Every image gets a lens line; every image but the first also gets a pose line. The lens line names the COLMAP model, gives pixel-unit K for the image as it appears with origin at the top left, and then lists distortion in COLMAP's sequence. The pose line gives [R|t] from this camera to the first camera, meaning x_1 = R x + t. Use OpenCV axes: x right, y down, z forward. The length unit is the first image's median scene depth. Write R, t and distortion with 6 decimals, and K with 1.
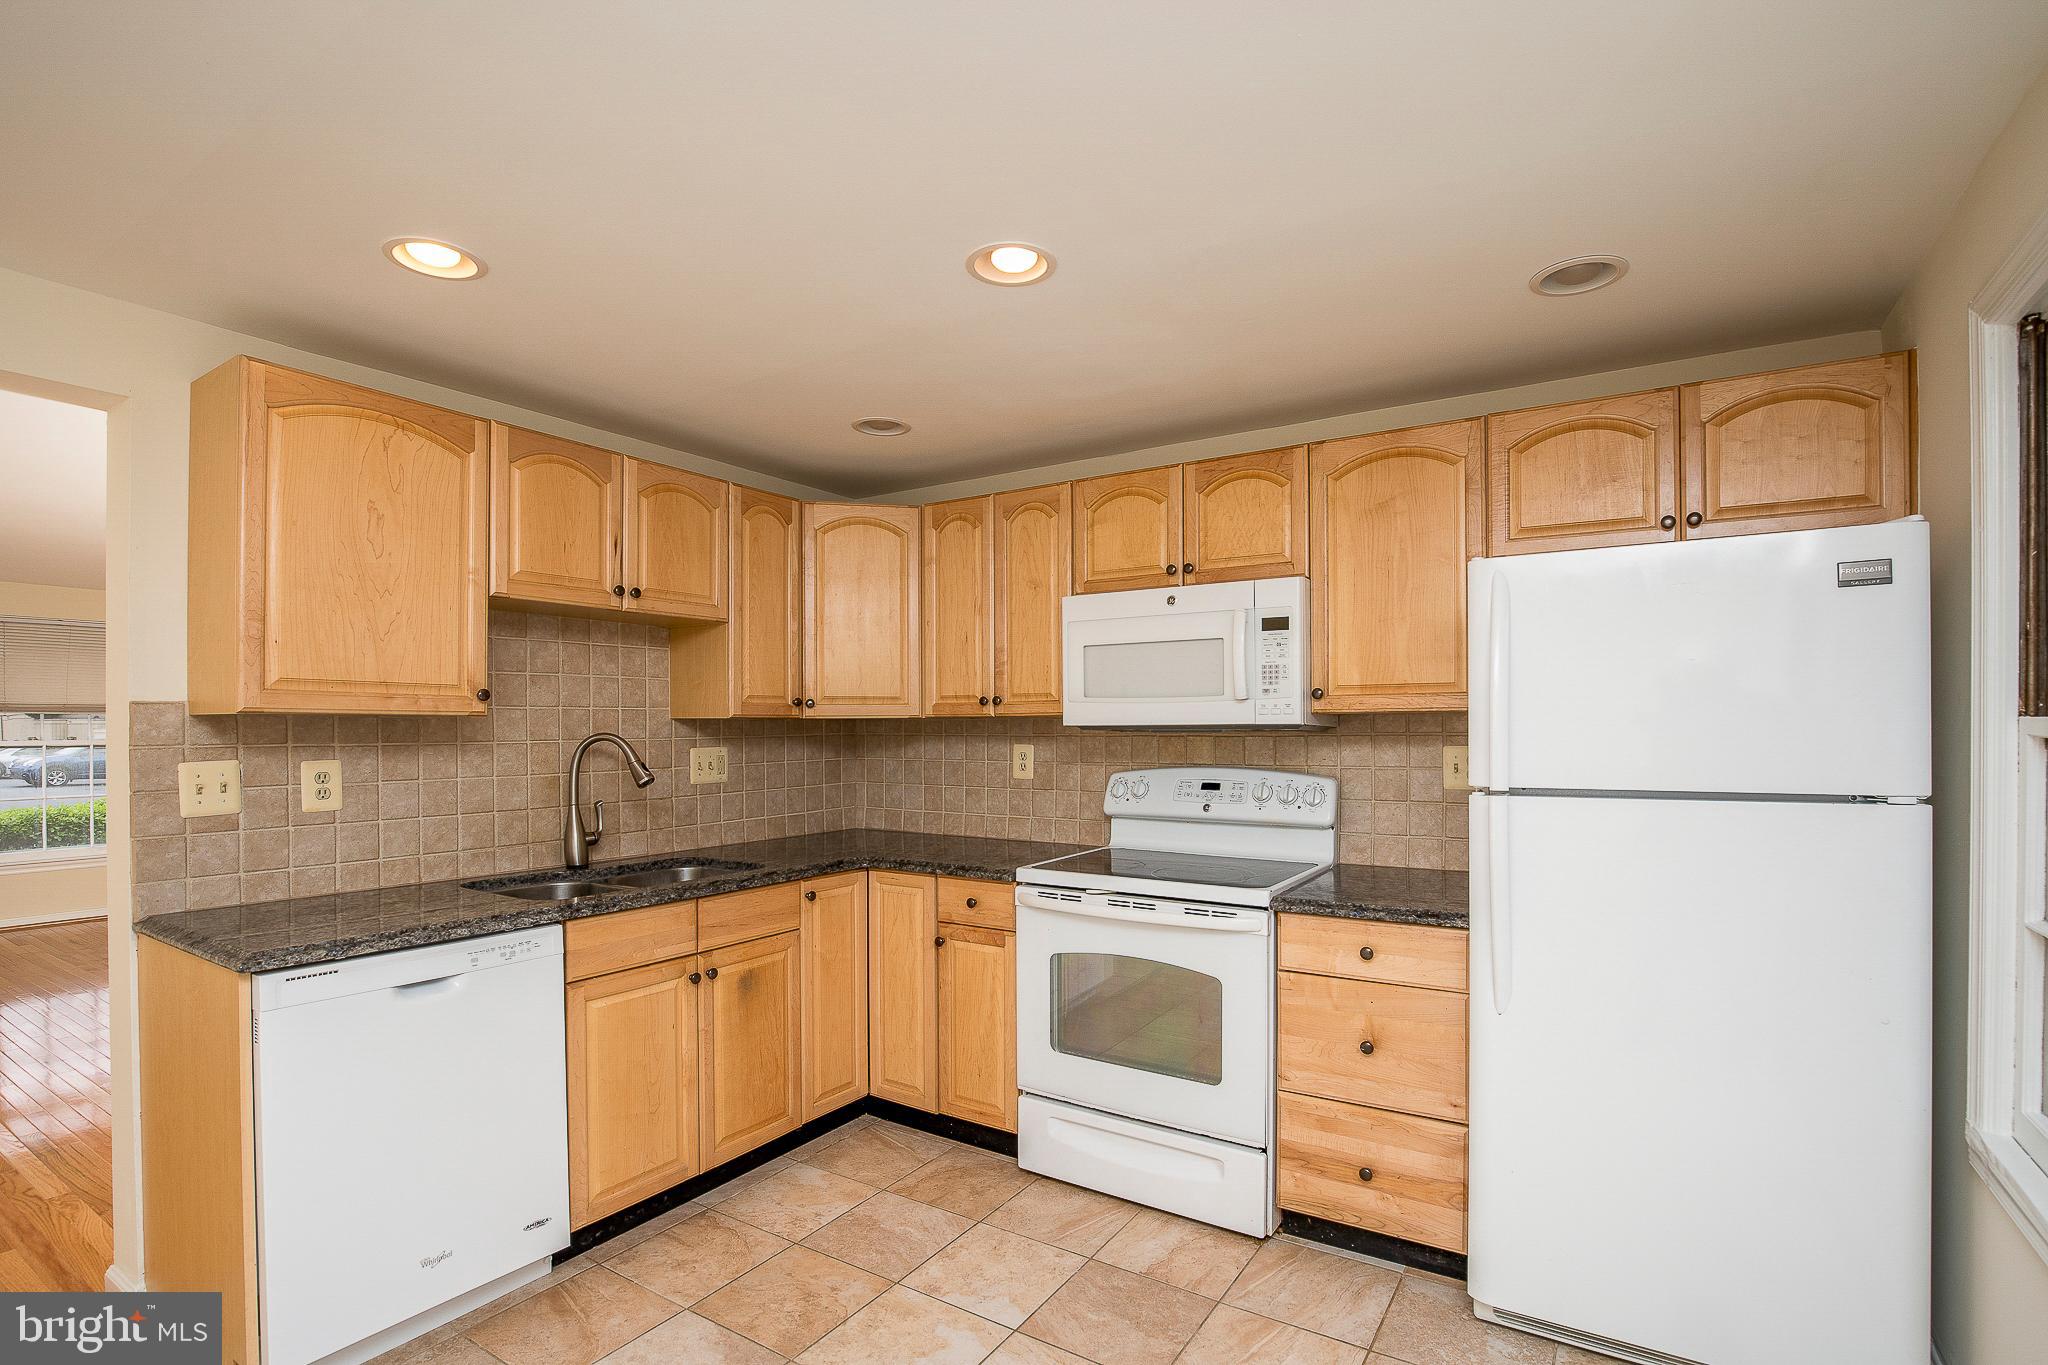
lens RADIAL K [[970.4, 0, 1031.1], [0, 970.4, 728.3], [0, 0, 1]] dist [-0.015979, 0.000387]
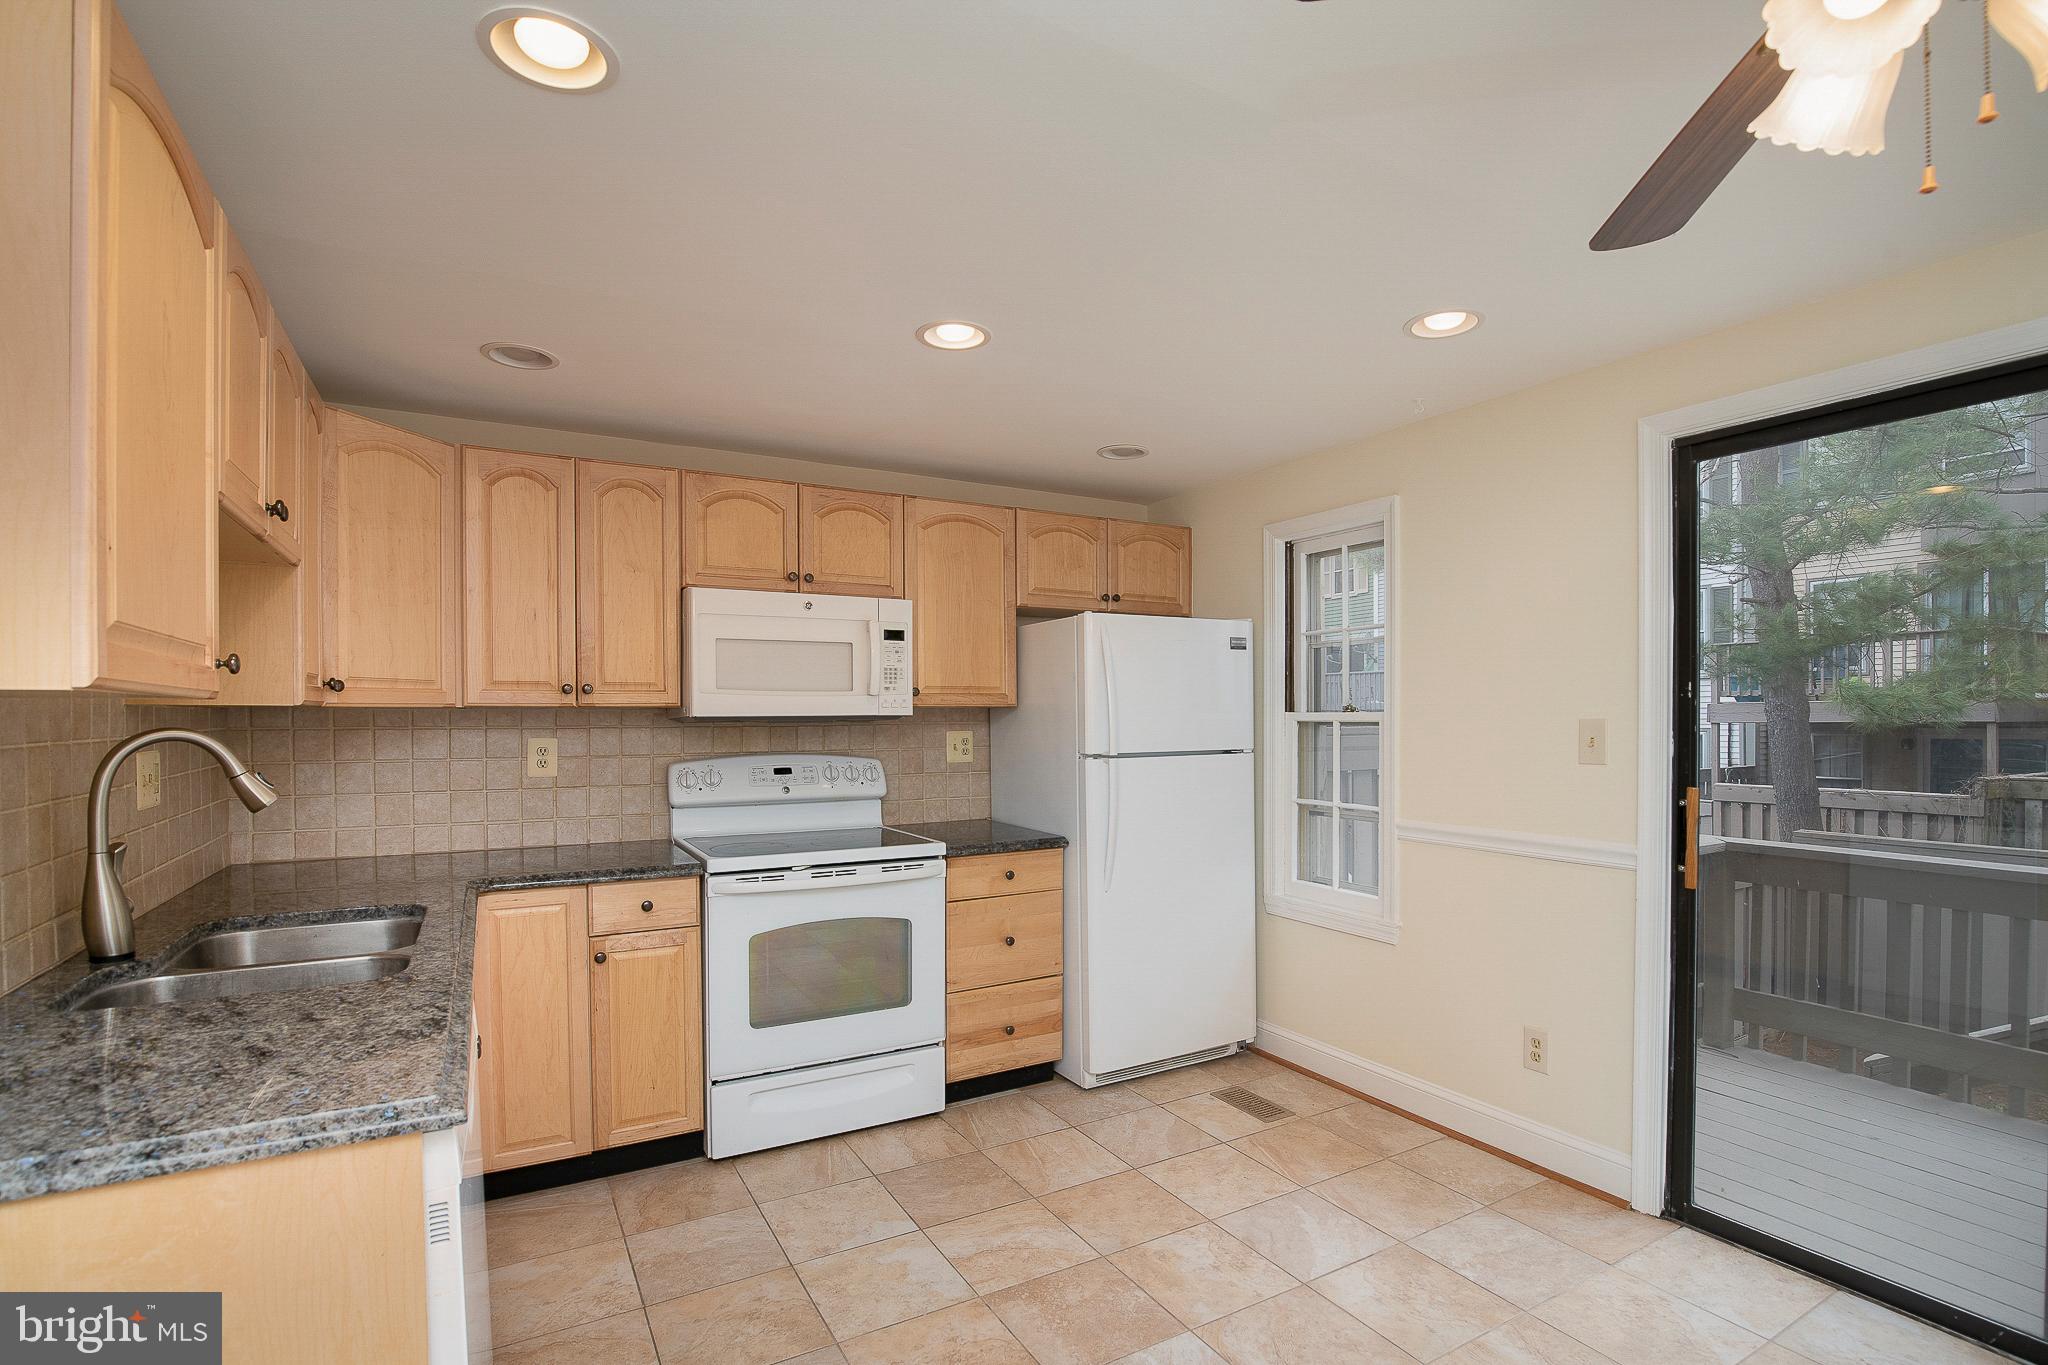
lens RADIAL K [[970.4, 0, 1031.1], [0, 970.4, 728.3], [0, 0, 1]] dist [-0.015979, 0.000387]
pose [[0.466539, -0.006902, 0.884474, -0.769835], [0.004931, 0.999974, 0.005202, 0.006865], [-0.884487, 0.001934, 0.466561, 0.258213]]
